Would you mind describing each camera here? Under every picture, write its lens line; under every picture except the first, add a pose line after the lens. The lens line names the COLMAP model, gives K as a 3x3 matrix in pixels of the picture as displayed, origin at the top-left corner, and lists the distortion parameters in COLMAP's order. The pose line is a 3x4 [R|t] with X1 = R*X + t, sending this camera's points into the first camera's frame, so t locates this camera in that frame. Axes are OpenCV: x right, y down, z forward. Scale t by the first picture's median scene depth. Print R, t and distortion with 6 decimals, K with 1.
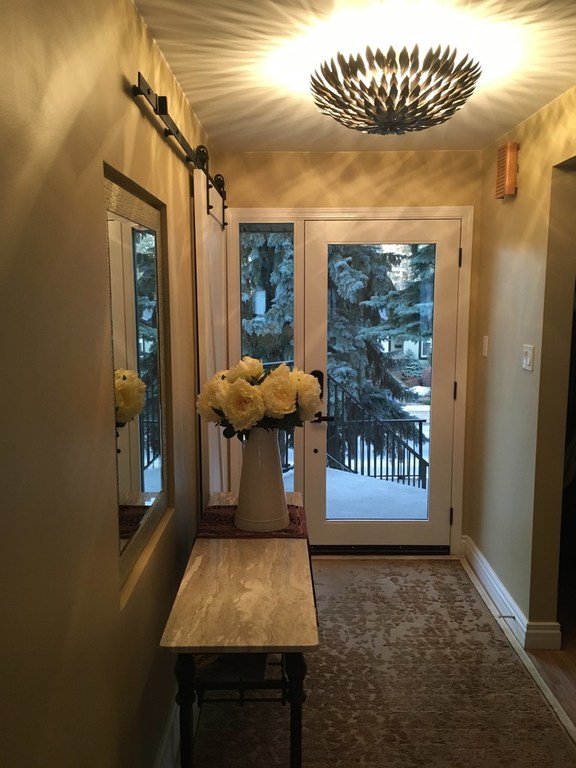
lens RADIAL K [[651.0, 0, 292.0], [0, 651.0, 384.5], [0, 0, 1]] dist [0.043746, -0.009020]
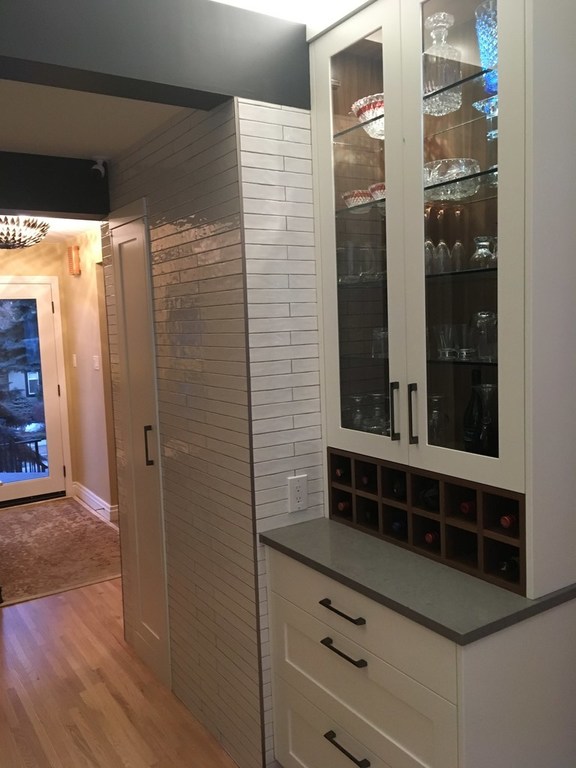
lens RADIAL K [[651.0, 0, 285.5], [0, 651.0, 384.8], [0, 0, 1]] dist [0.043746, -0.009020]
pose [[0.837845, -0.081749, 0.539753, -0.152437], [0.110940, 0.993590, -0.021724, 0.096174], [-0.534517, 0.078082, 0.841543, -0.663805]]
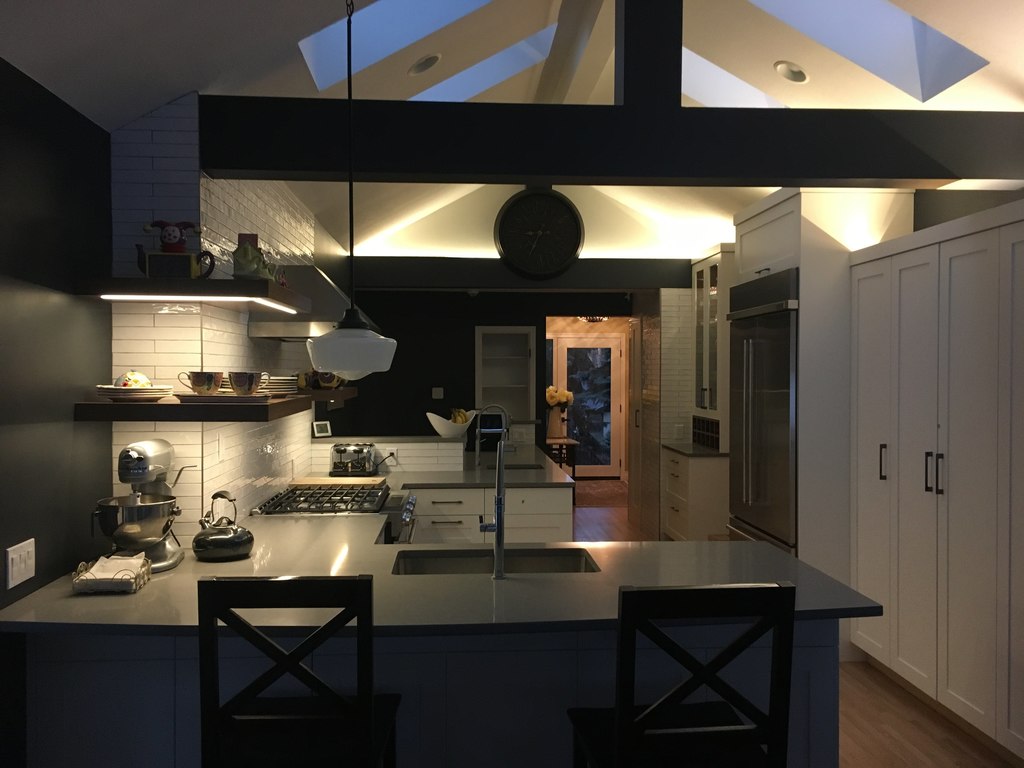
lens RADIAL K [[868.1, 0, 509.3], [0, 868.1, 386.8], [0, 0, 1]] dist [0.043746, -0.009020]
pose [[0.998214, 0.001599, 0.059712, -0.360621], [0.005705, 0.992520, -0.121950, 0.330411], [-0.059460, 0.122073, 0.990738, -2.224939]]
